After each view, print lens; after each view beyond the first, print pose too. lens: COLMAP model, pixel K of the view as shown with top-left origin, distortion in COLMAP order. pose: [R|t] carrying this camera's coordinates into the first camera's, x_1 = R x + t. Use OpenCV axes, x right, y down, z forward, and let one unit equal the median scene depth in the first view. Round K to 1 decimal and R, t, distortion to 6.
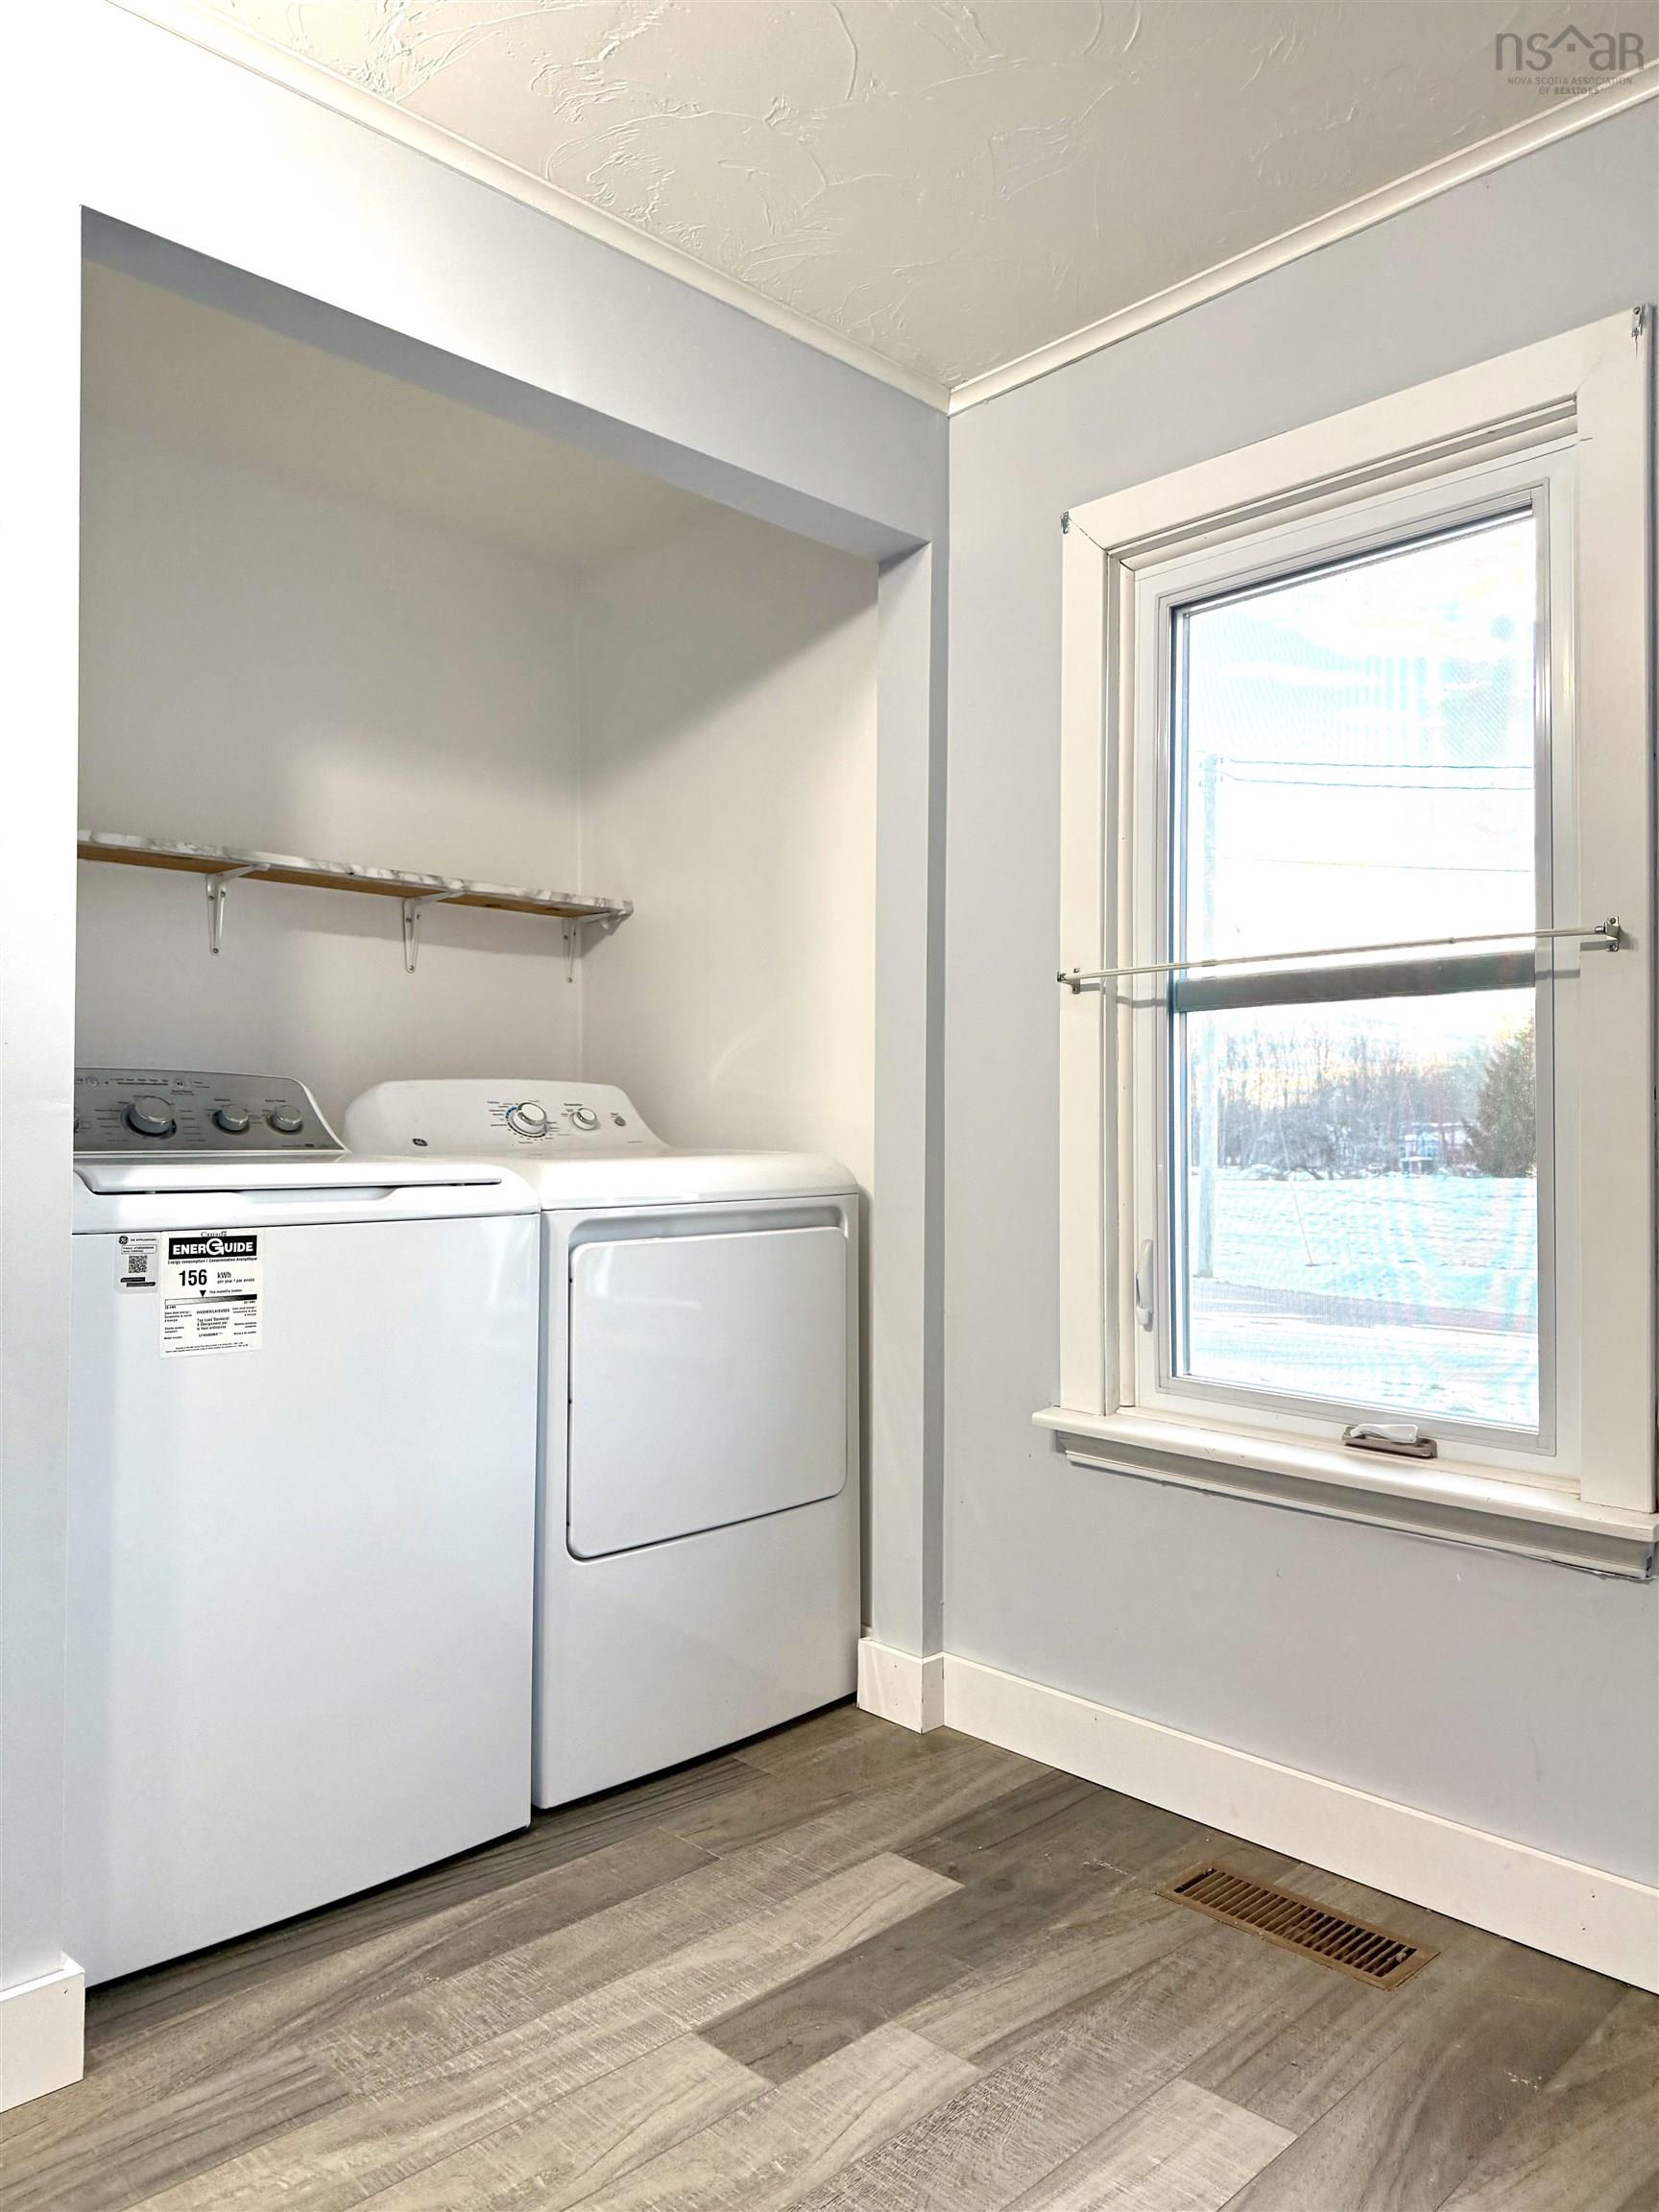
lens RADIAL K [[1548.1, 0, 838.3], [0, 1548.1, 1093.7], [0, 0, 1]] dist [0.040531, -0.041175]
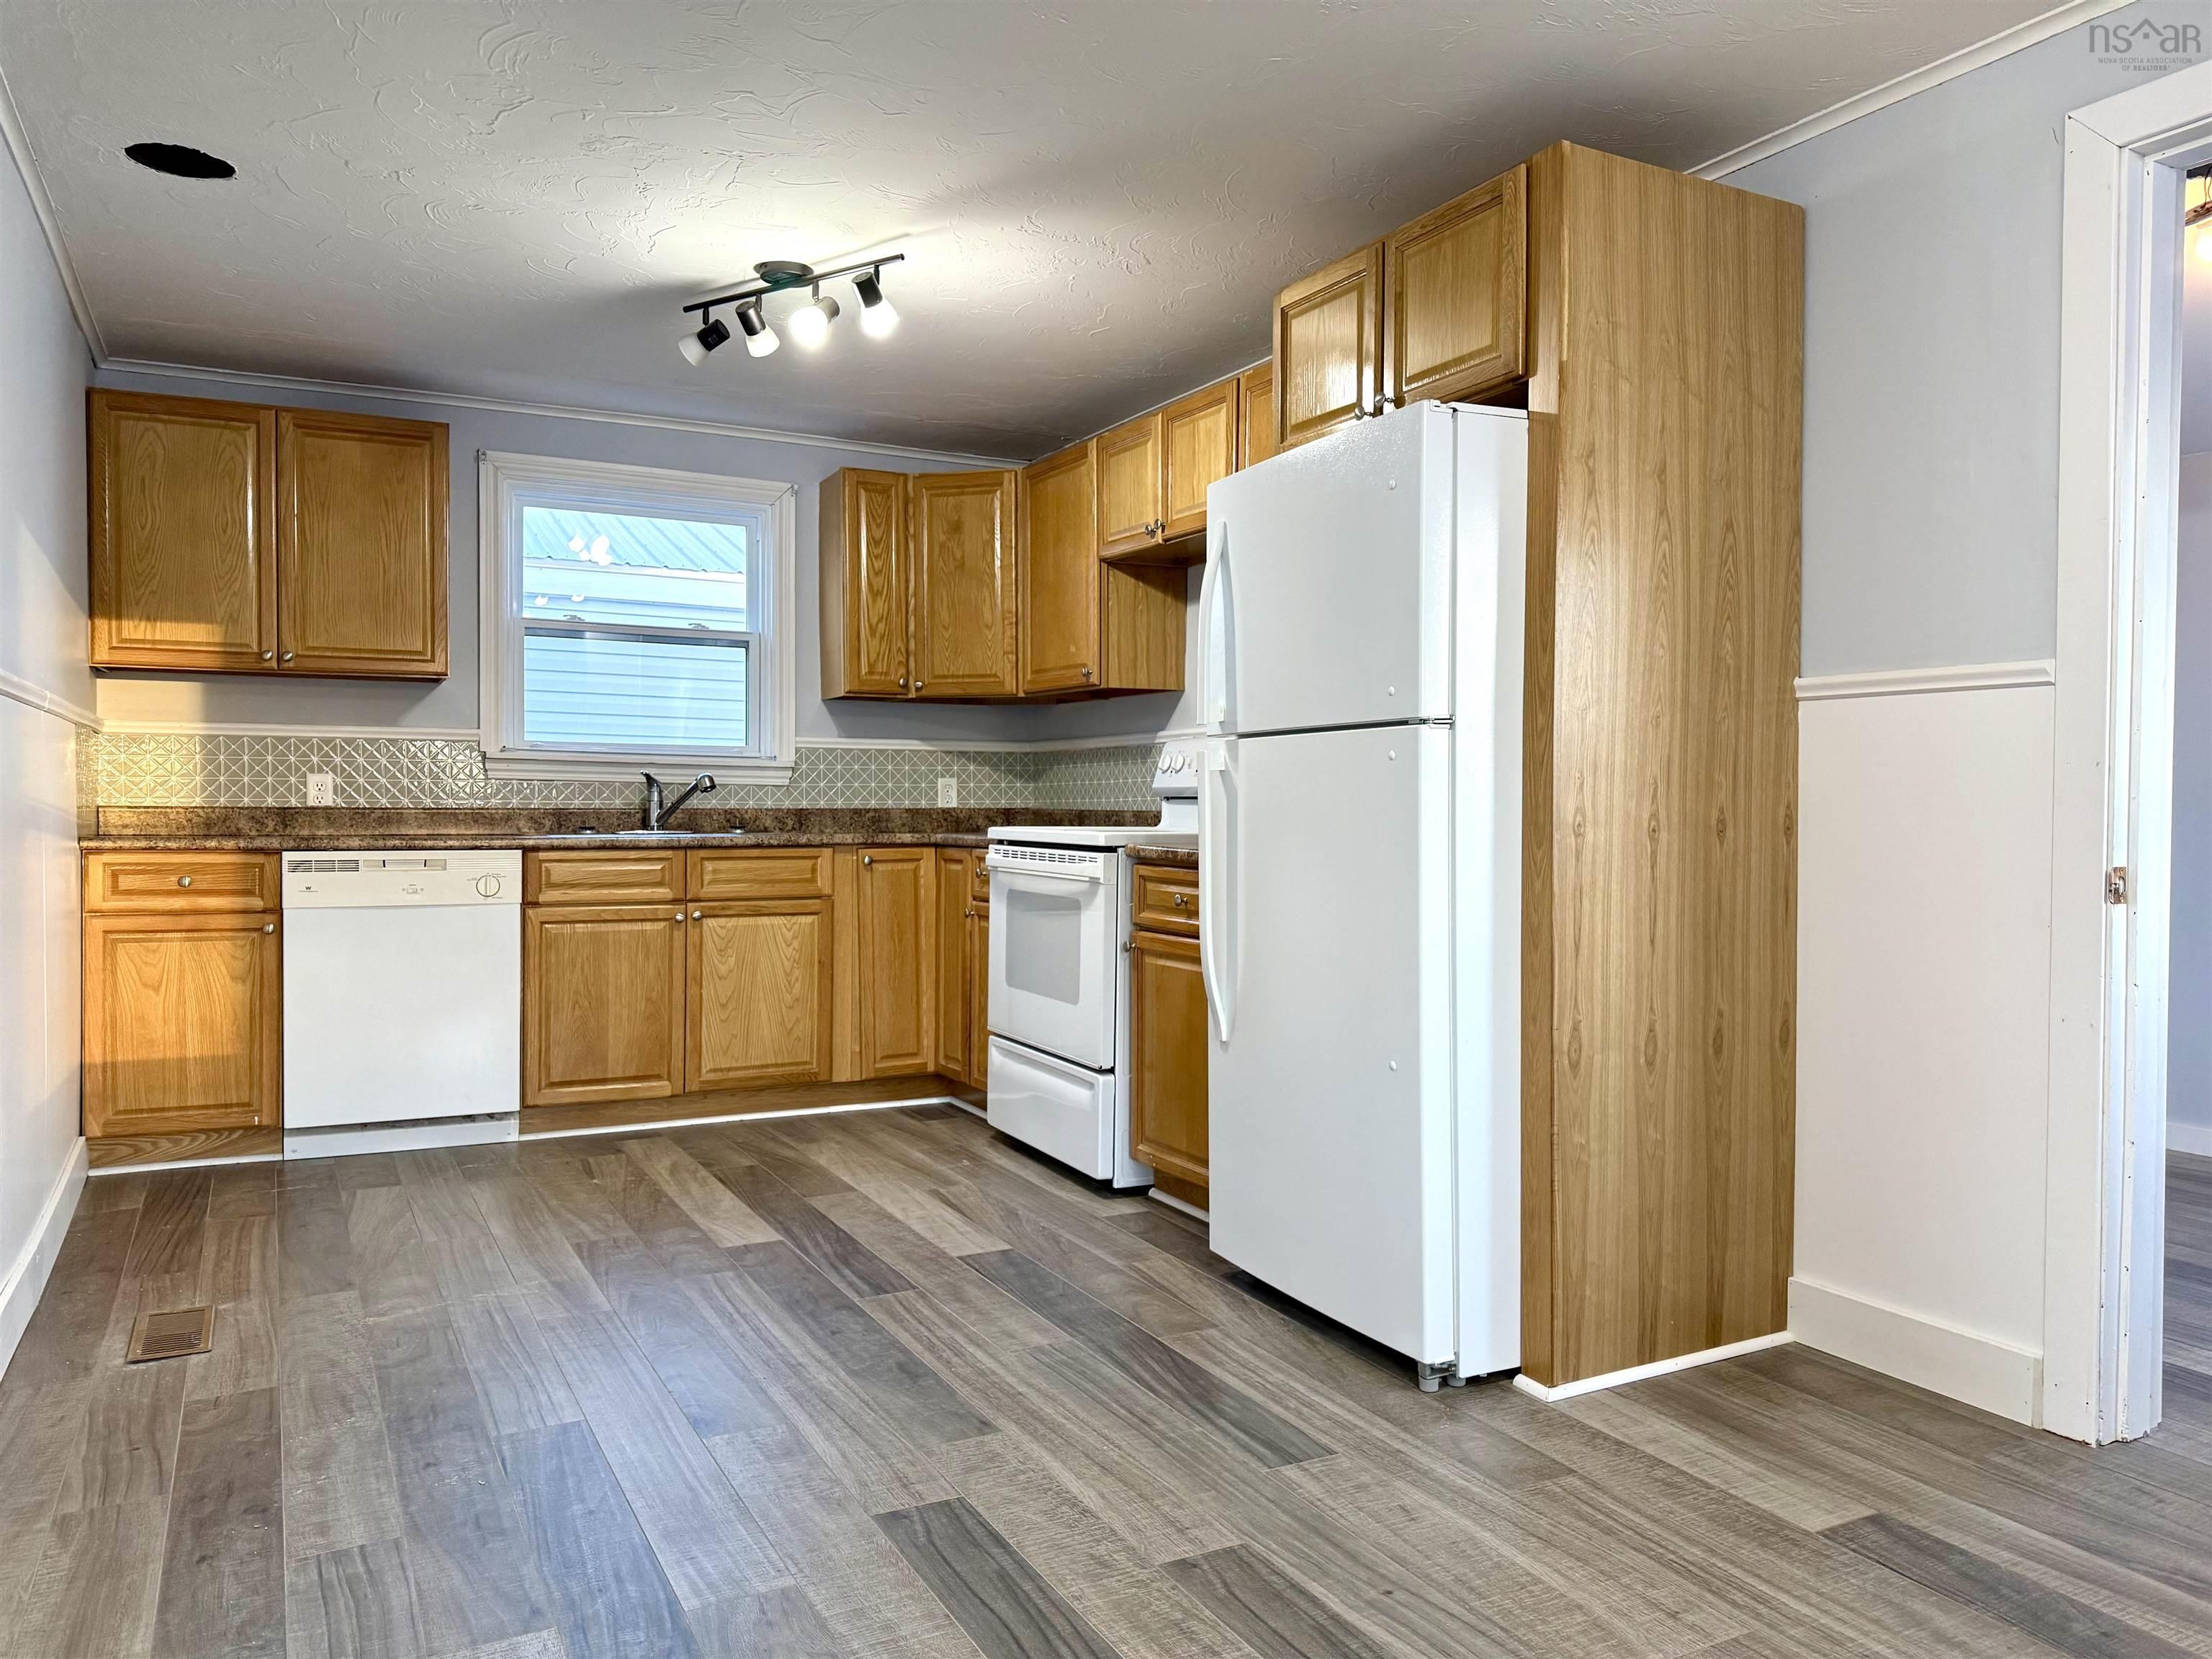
lens RADIAL K [[1548.1, 0, 1119.9], [0, 1548.1, 825.2], [0, 0, 1]] dist [0.040531, -0.041175]
pose [[-0.276621, 0.012925, -0.960892, 0.547885], [0.014862, 0.999848, 0.009170, 0.020062], [0.960864, -0.011744, -0.276771, 0.666130]]
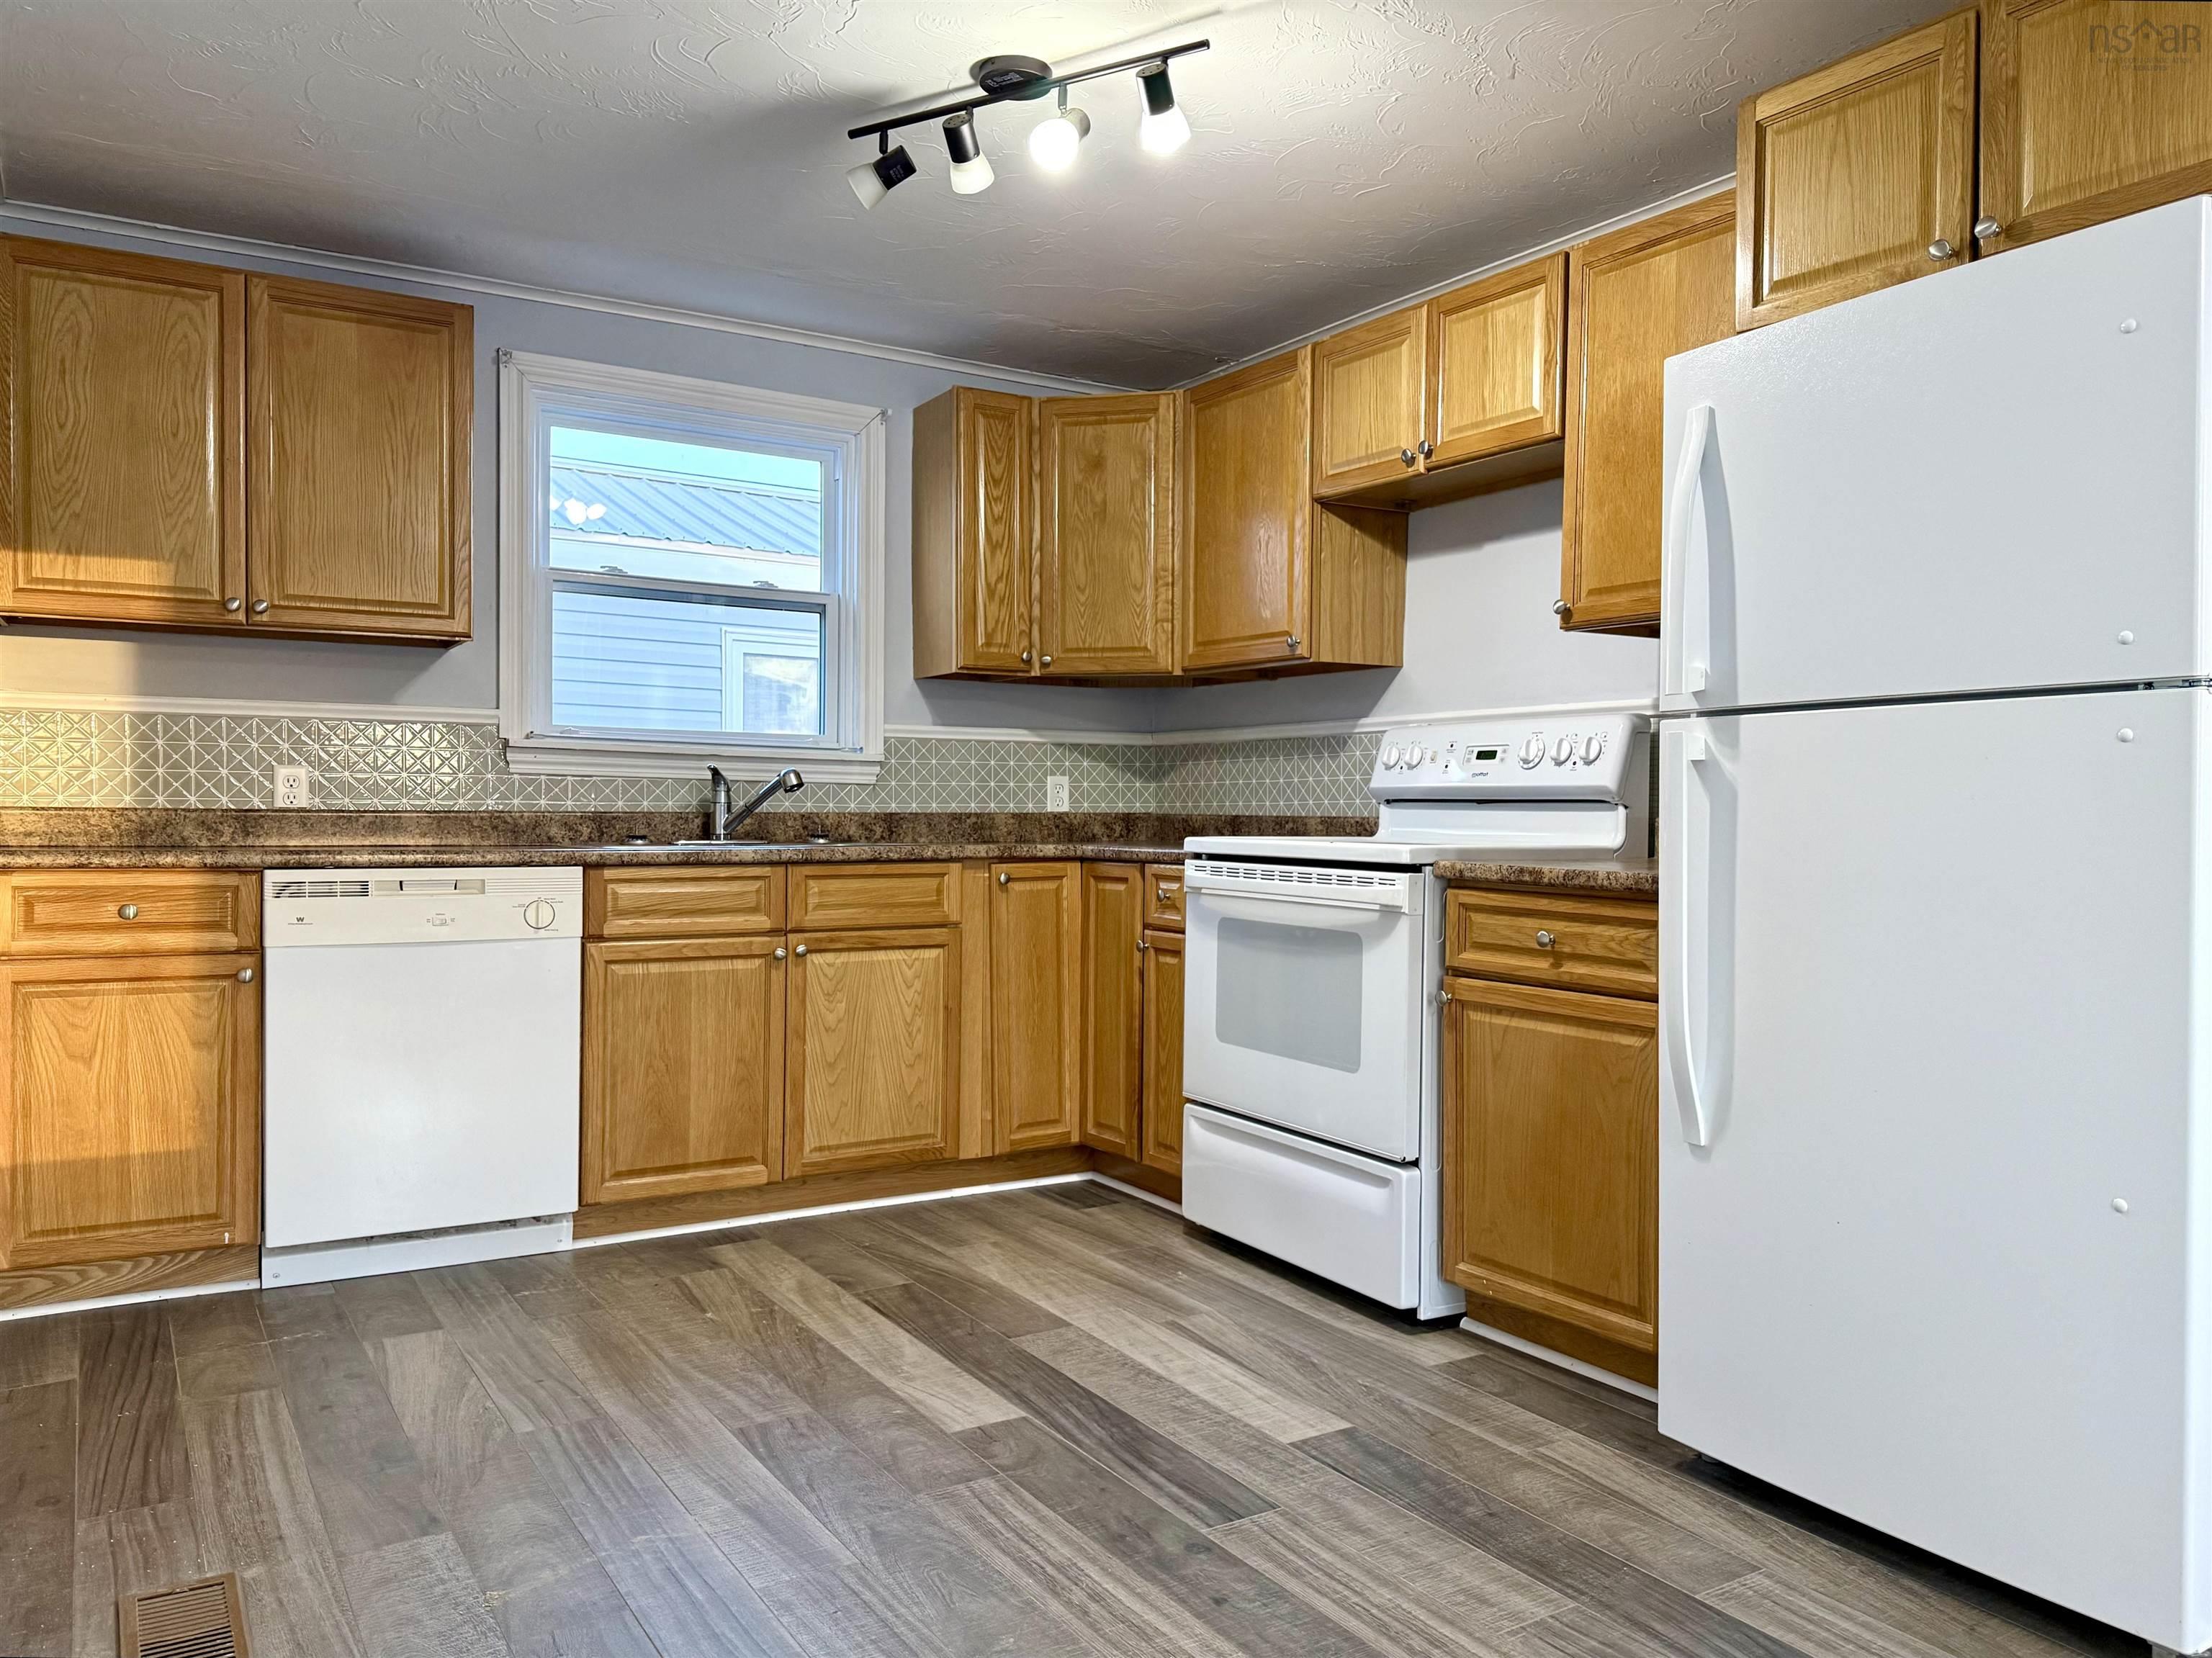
lens RADIAL K [[1548.0, 0, 1096.1], [0, 1548.0, 828.9], [0, 0, 1]] dist [0.040531, -0.041175]
pose [[-0.202299, 0.012610, -0.979243, 0.424999], [0.011768, 0.999876, 0.010445, 0.017071], [0.979253, -0.009410, -0.202422, 0.481387]]
